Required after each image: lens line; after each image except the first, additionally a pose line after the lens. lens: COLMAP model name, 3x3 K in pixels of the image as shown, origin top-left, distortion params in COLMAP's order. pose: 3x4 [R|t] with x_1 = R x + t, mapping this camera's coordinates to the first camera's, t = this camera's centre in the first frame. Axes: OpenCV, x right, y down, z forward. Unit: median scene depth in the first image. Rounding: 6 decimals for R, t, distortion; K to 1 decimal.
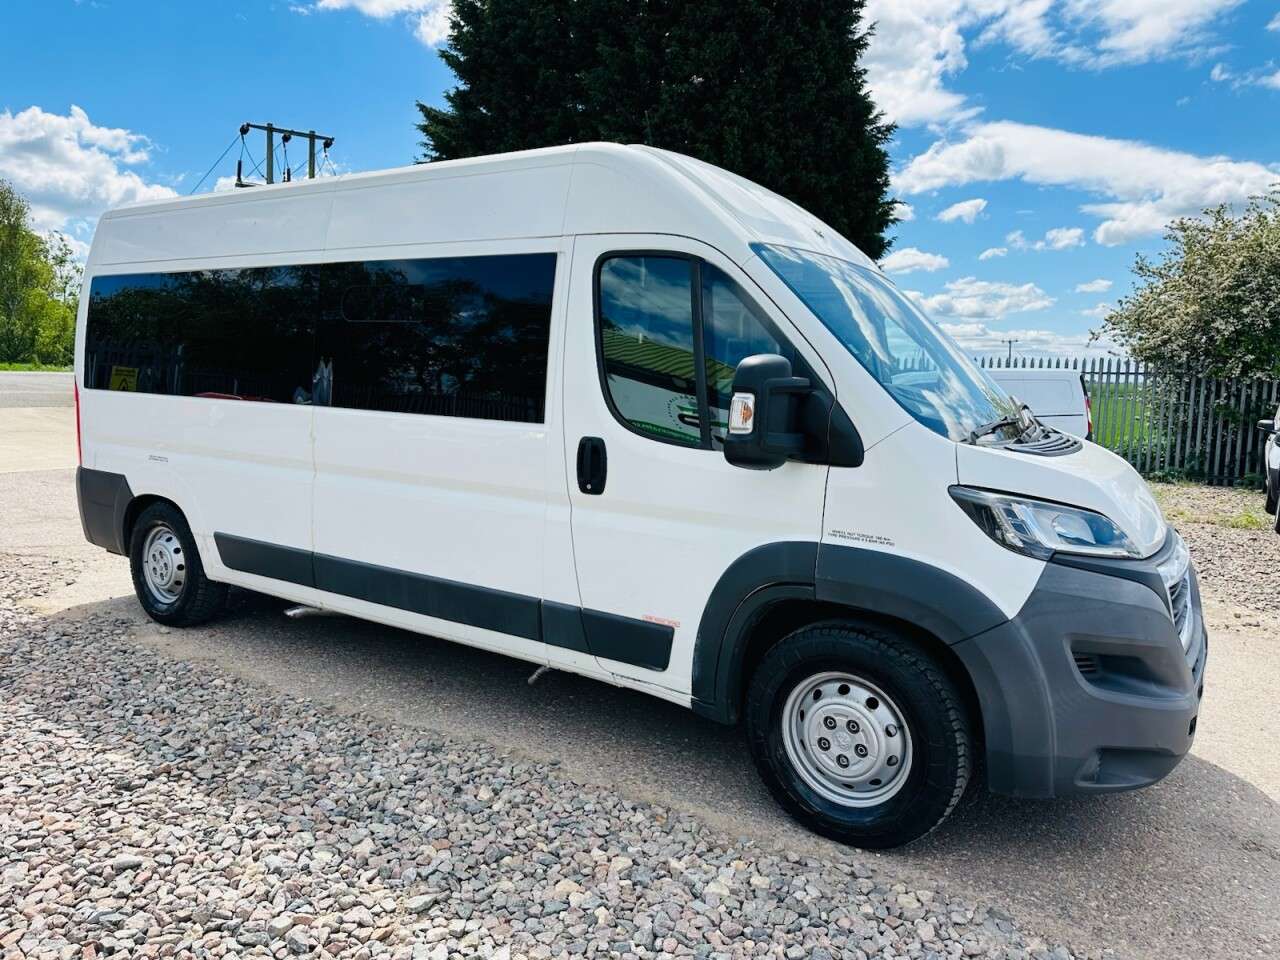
lens RADIAL K [[904.2, 0, 640.0], [0, 904.2, 480.0], [0, 0, 1]] dist [0.045552, -0.051891]
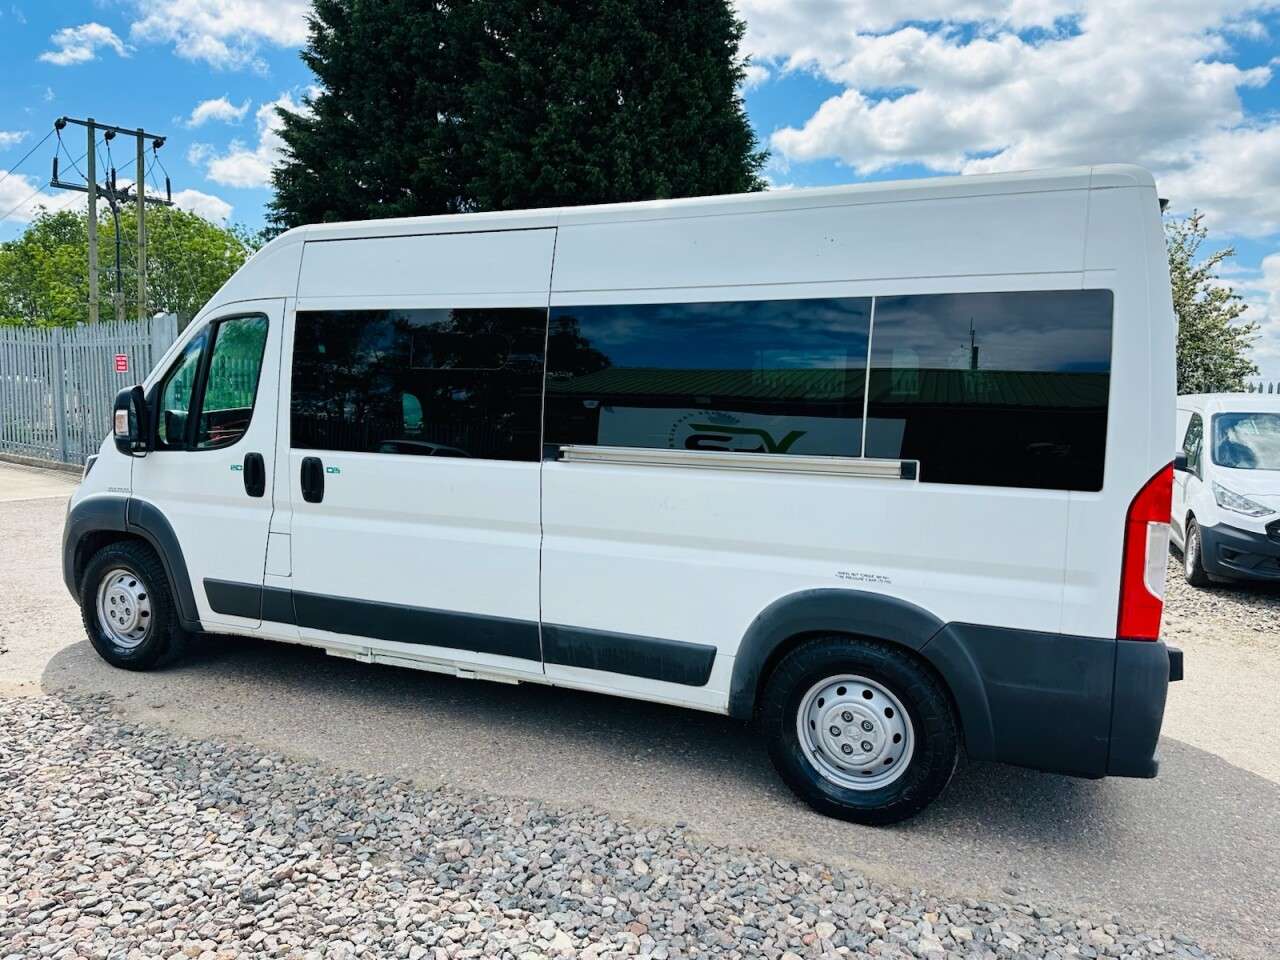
lens RADIAL K [[904.1, 0, 647.5], [0, 904.1, 491.4], [0, 0, 1]] dist [0.033128, -0.034656]
pose [[0.982874, -0.023153, 0.182818, -0.288108], [0.023526, 0.999723, 0.000130, -0.045101], [-0.182771, 0.004173, 0.983147, 0.046567]]
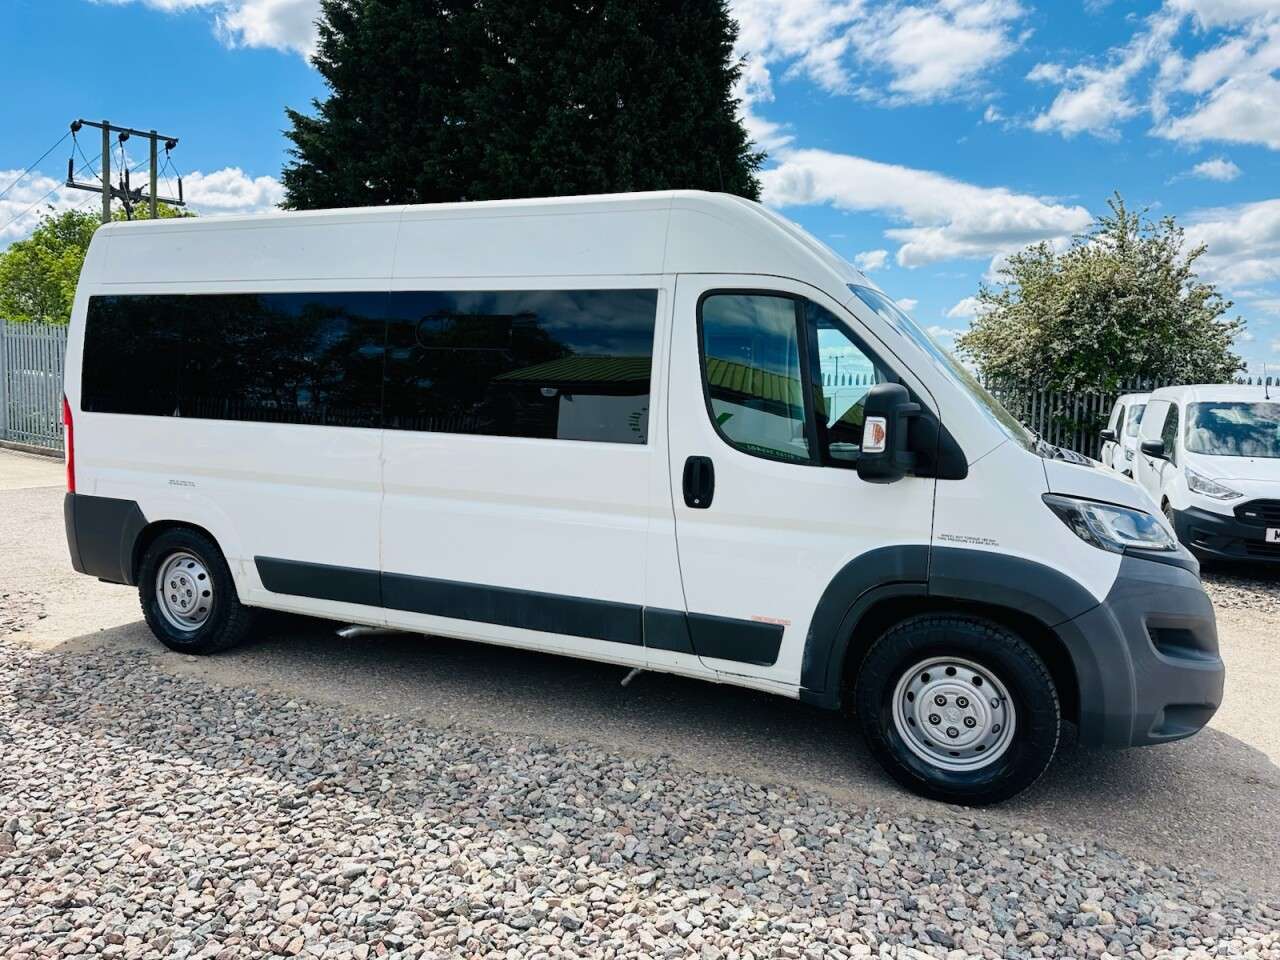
lens RADIAL K [[902.3, 0, 640.0], [0, 902.3, 480.0], [0, 0, 1]] dist [0.048943, -0.056536]
pose [[0.984814, -0.018926, 0.172576, -0.294146], [0.021218, 0.999709, -0.011448, -0.007320], [-0.172309, 0.014935, 0.984930, -0.066421]]
